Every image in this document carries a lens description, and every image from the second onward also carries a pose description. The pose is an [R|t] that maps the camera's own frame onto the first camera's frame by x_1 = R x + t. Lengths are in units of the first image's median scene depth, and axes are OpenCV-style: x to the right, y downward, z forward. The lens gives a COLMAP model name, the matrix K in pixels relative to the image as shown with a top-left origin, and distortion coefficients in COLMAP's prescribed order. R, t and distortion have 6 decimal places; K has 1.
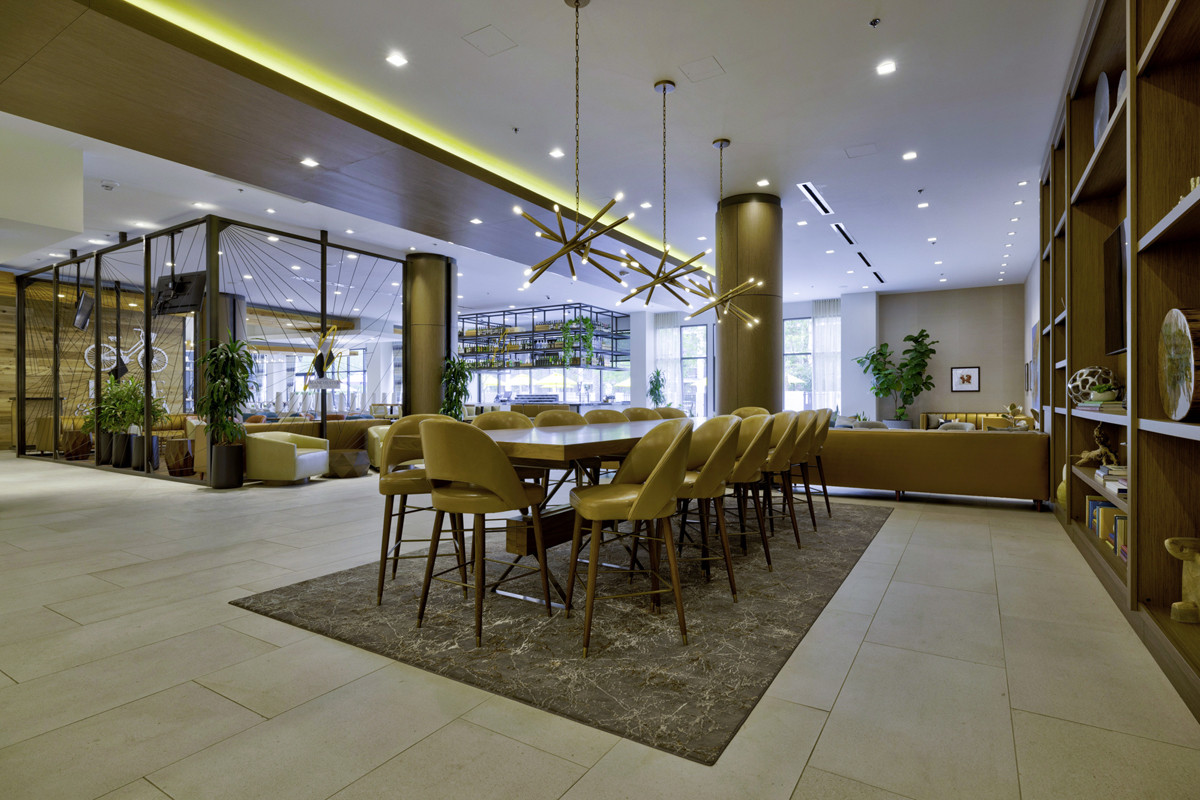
lens RADIAL K [[596.5, 0, 597.9], [0, 596.5, 404.6], [0, 0, 1]] dist [0.001953, -0.000124]
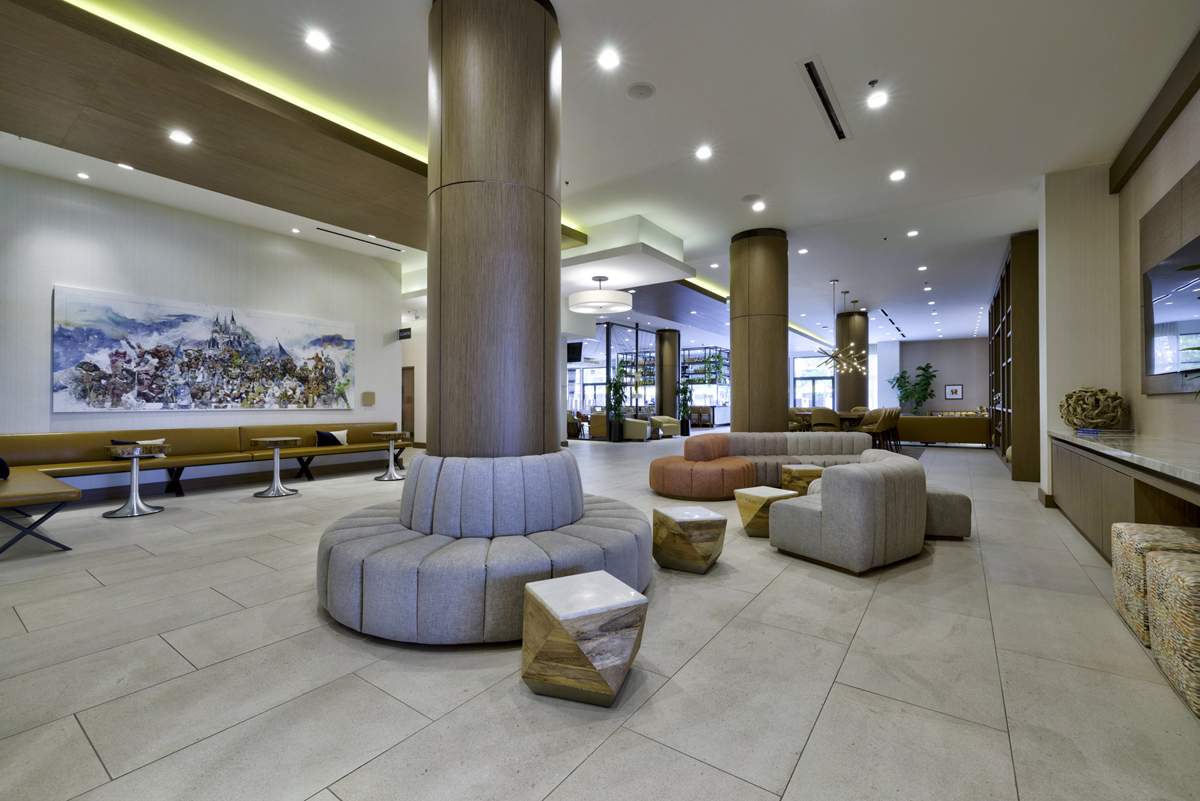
lens RADIAL K [[513.0, 0, 599.0], [0, 513.0, 395.3], [0, 0, 1]] dist [-0.000702, -0.000026]
pose [[0.998691, 0.000169, -0.051148, -0.326085], [-0.001498, 0.999662, -0.025950, 0.006571], [0.051126, 0.025993, 0.998354, -0.520464]]
